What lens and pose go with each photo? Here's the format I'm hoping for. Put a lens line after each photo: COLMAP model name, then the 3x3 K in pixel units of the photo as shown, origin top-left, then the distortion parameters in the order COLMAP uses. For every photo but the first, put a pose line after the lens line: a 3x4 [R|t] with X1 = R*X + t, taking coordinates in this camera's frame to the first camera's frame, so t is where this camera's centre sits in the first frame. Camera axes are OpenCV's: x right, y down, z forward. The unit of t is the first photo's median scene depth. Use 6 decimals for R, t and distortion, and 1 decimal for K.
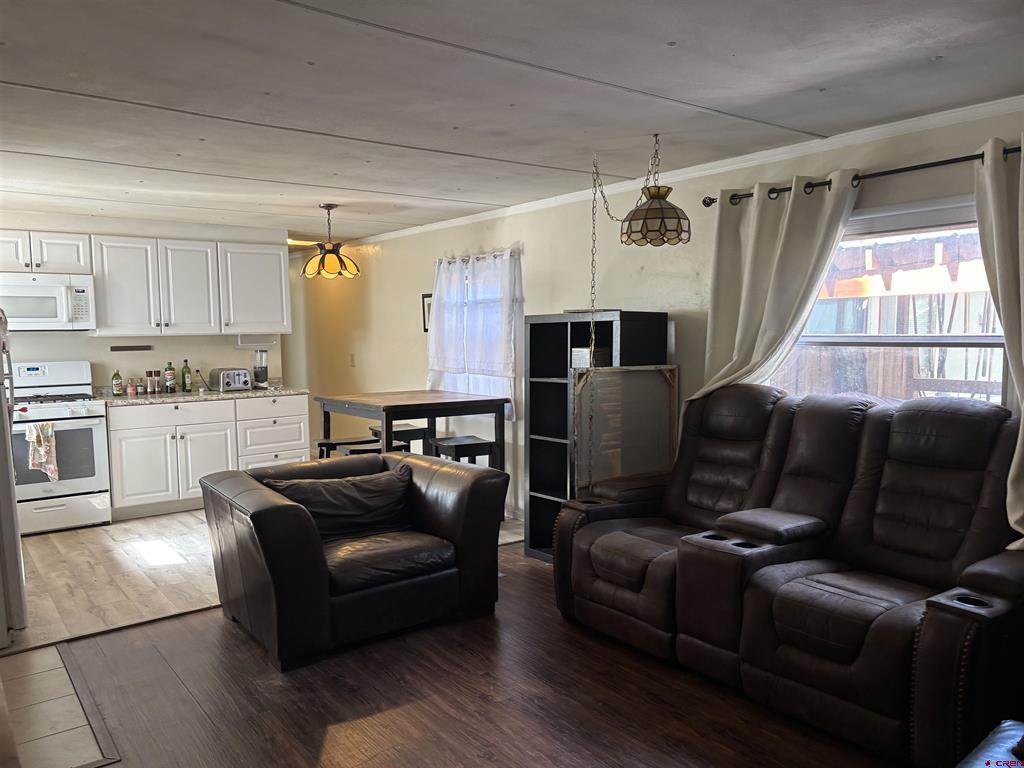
lens RADIAL K [[764.1, 0, 515.0], [0, 764.1, 389.9], [0, 0, 1]] dist [0.015961, -0.012184]
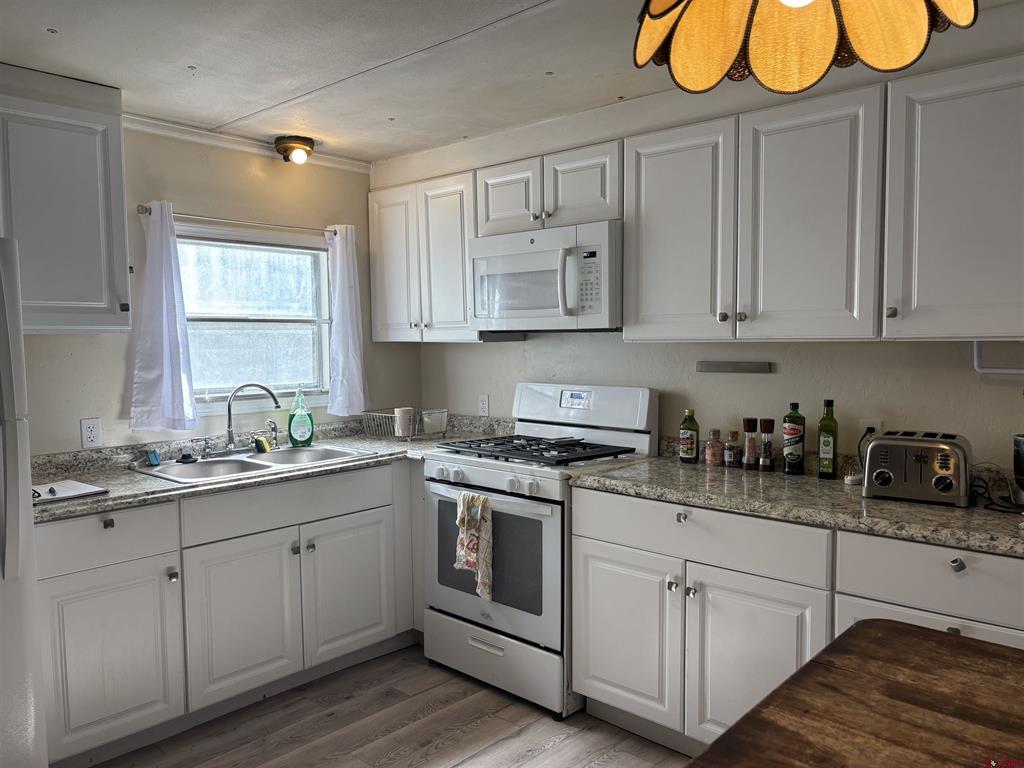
lens RADIAL K [[764.1, 0, 515.0], [0, 764.1, 389.9], [0, 0, 1]] dist [0.015961, -0.012184]
pose [[0.172433, 0.078515, -0.981887, -0.059282], [-0.074583, 0.994997, 0.066466, -0.066366], [0.982194, 0.061771, 0.177427, 0.841359]]
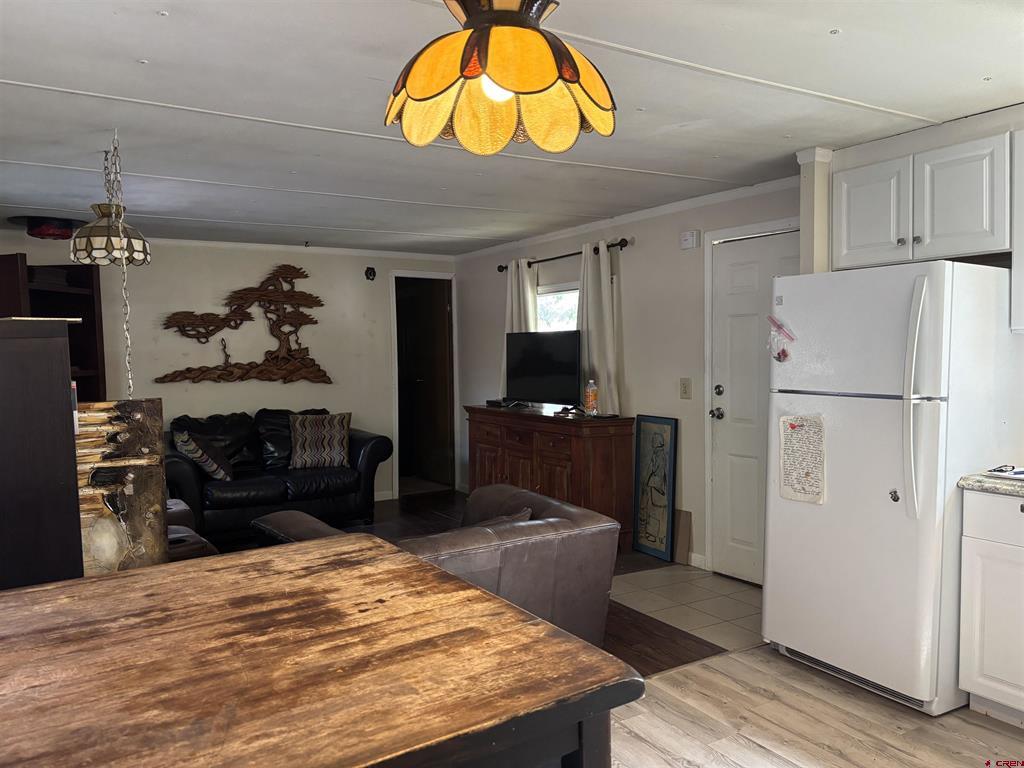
lens RADIAL K [[759.2, 0, 504.6], [0, 759.2, 394.5], [0, 0, 1]] dist [0.082755, -0.161632]
pose [[-0.994657, 0.017654, 0.101713, -0.244397], [0.031490, 0.990198, 0.136076, -0.086504], [-0.098314, 0.138552, -0.985463, 1.165265]]
